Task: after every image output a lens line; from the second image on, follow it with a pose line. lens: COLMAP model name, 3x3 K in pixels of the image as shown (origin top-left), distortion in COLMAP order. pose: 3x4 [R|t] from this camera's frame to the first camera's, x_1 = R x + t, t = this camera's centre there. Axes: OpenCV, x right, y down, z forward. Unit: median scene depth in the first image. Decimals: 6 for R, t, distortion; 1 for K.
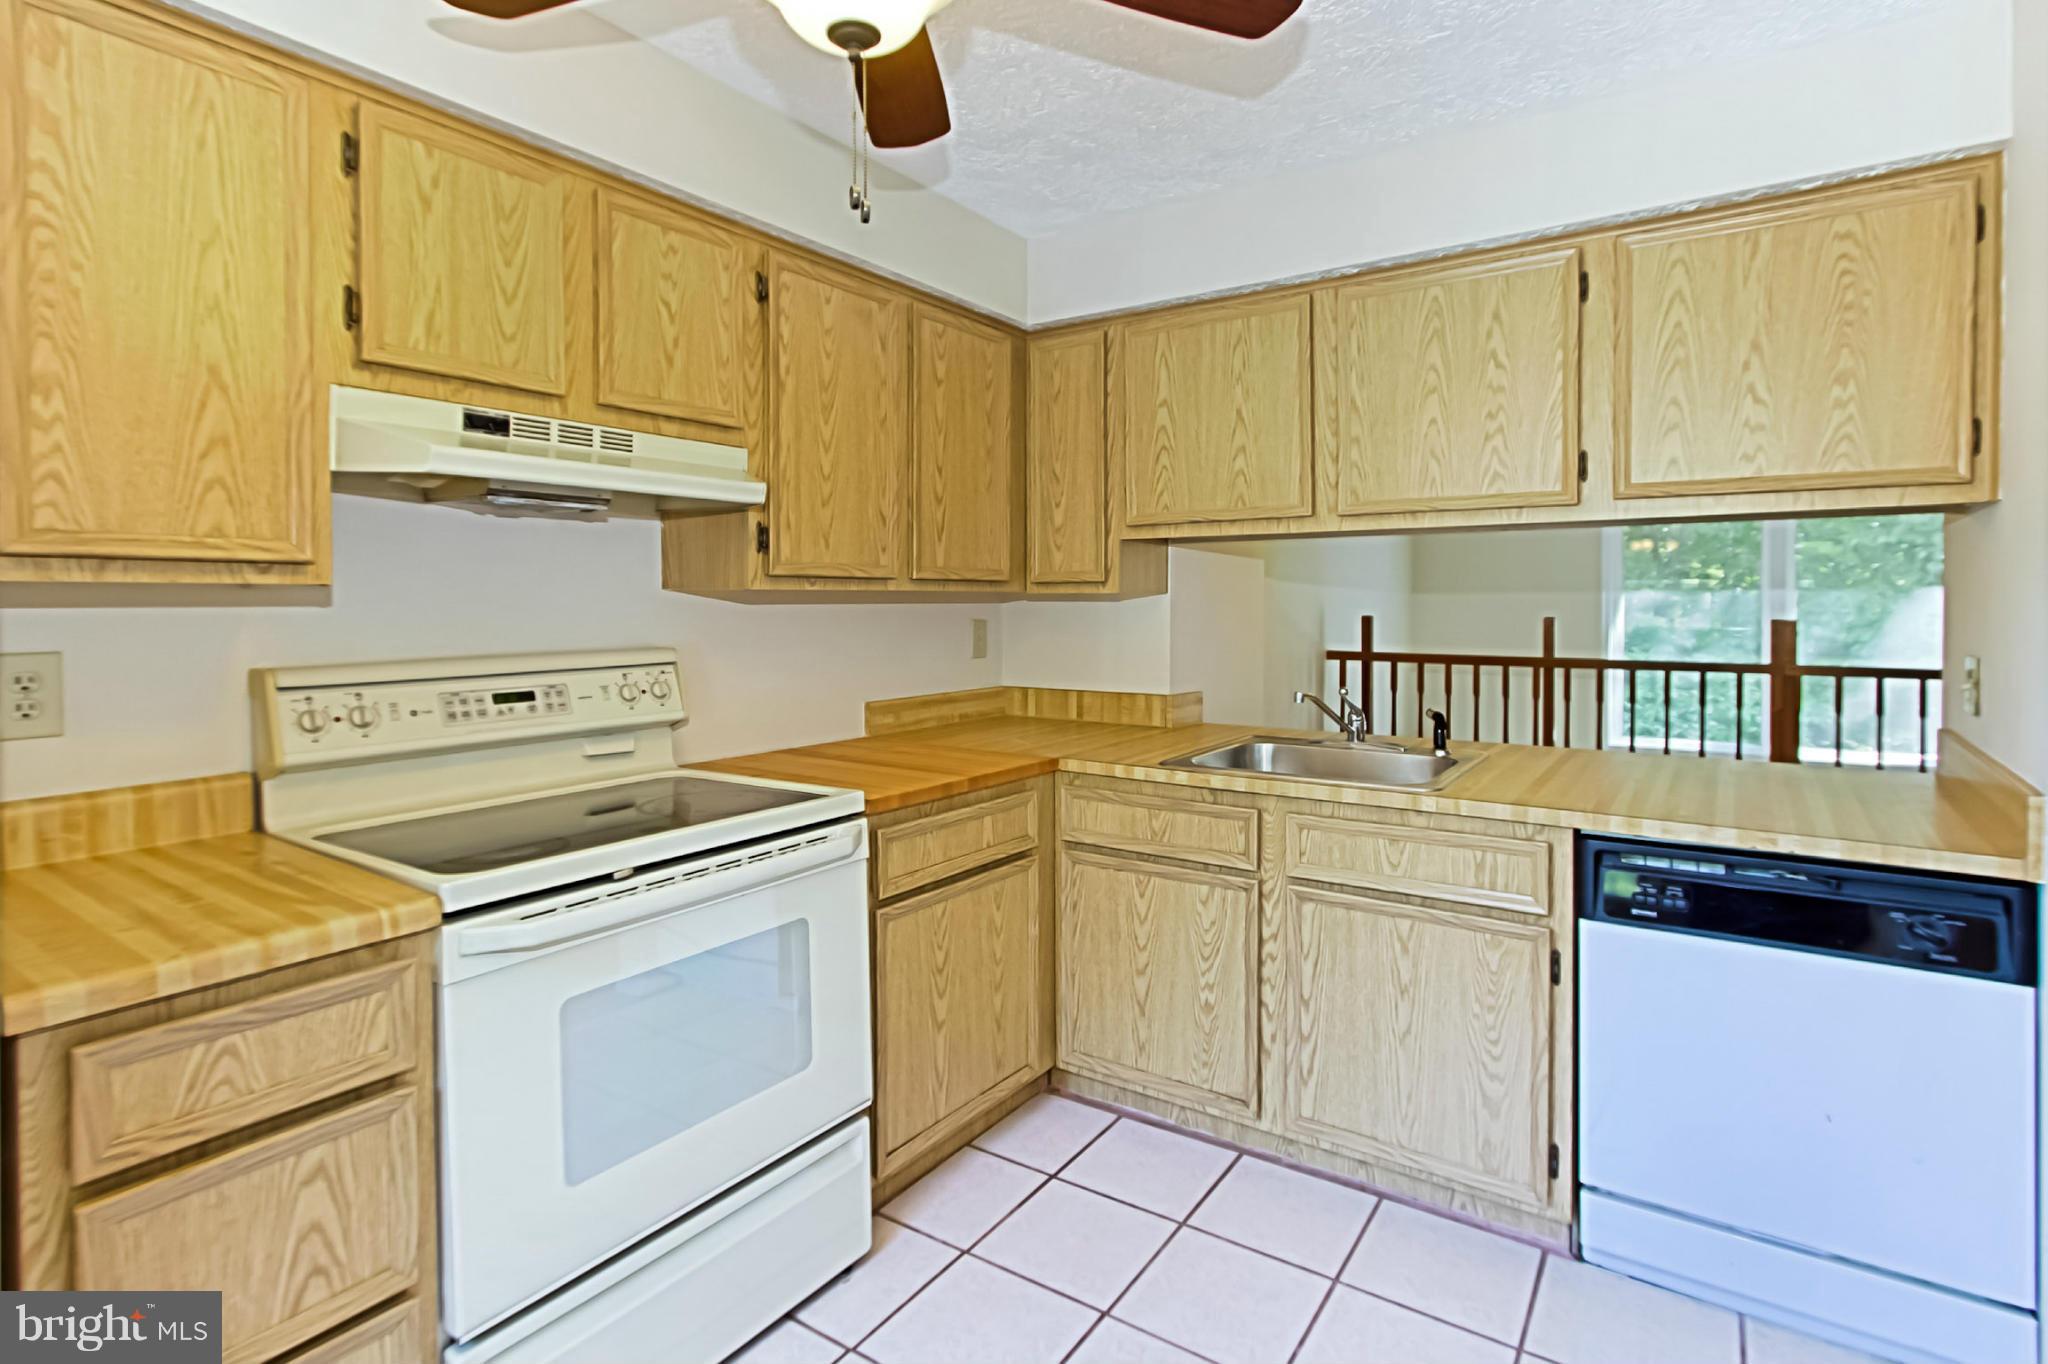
lens RADIAL K [[996.3, 0, 1038.7], [0, 996.3, 613.6], [0, 0, 1]] dist [-0.014445, 0.022342]
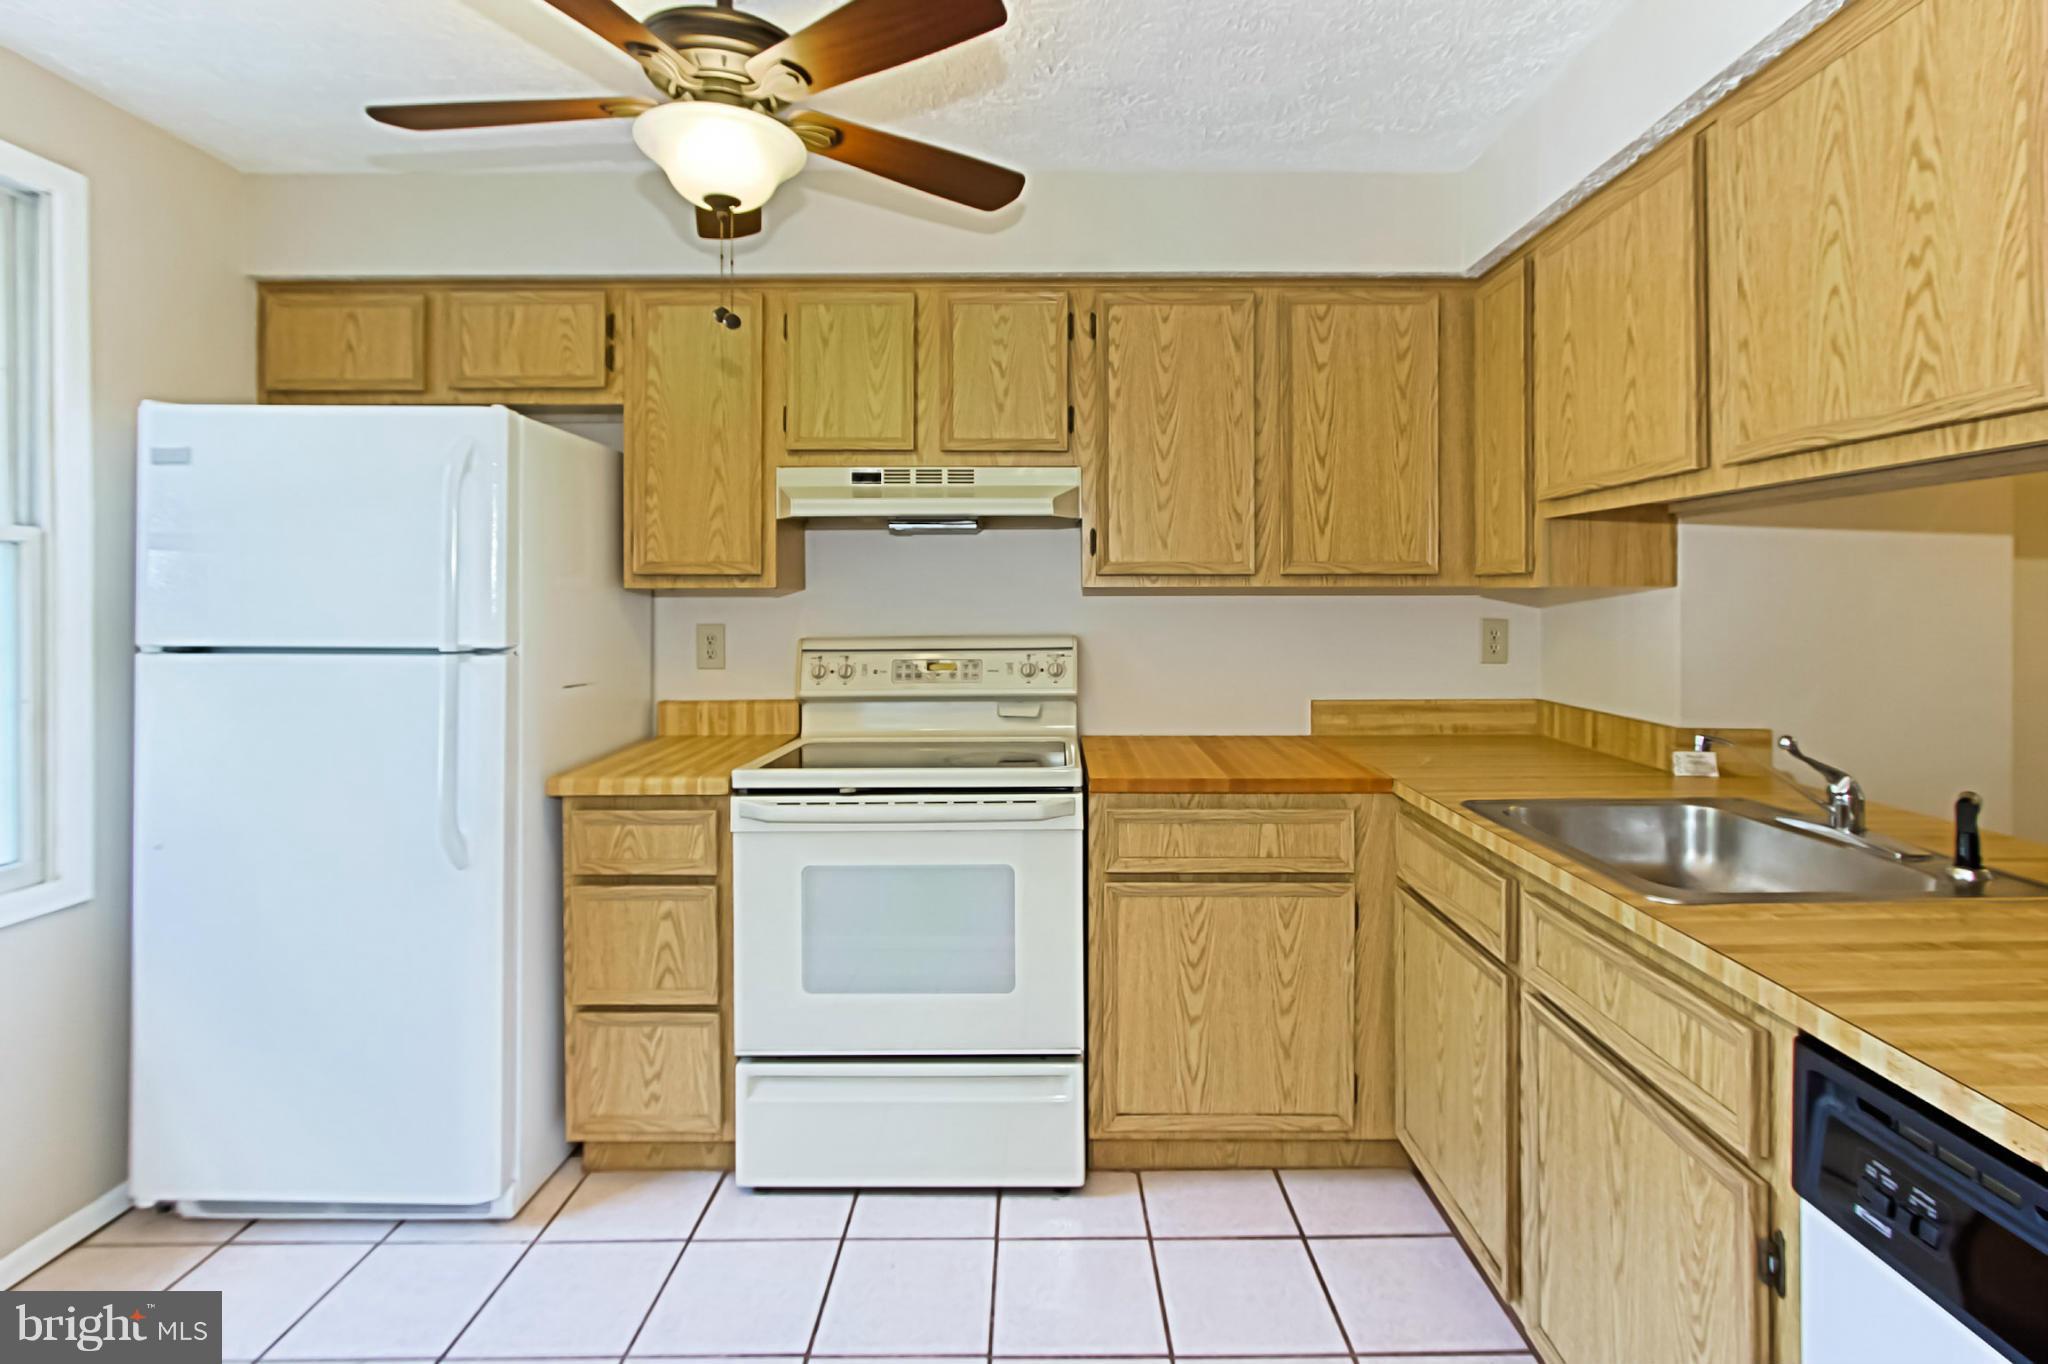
lens RADIAL K [[972.8, 0, 1019.7], [0, 972.8, 596.5], [0, 0, 1]] dist [-0.006079, 0.001007]
pose [[0.572314, 0.000109, -0.820034, 0.613631], [-0.009687, 0.999931, -0.006628, -0.005410], [0.819977, 0.011737, 0.572276, 0.292546]]
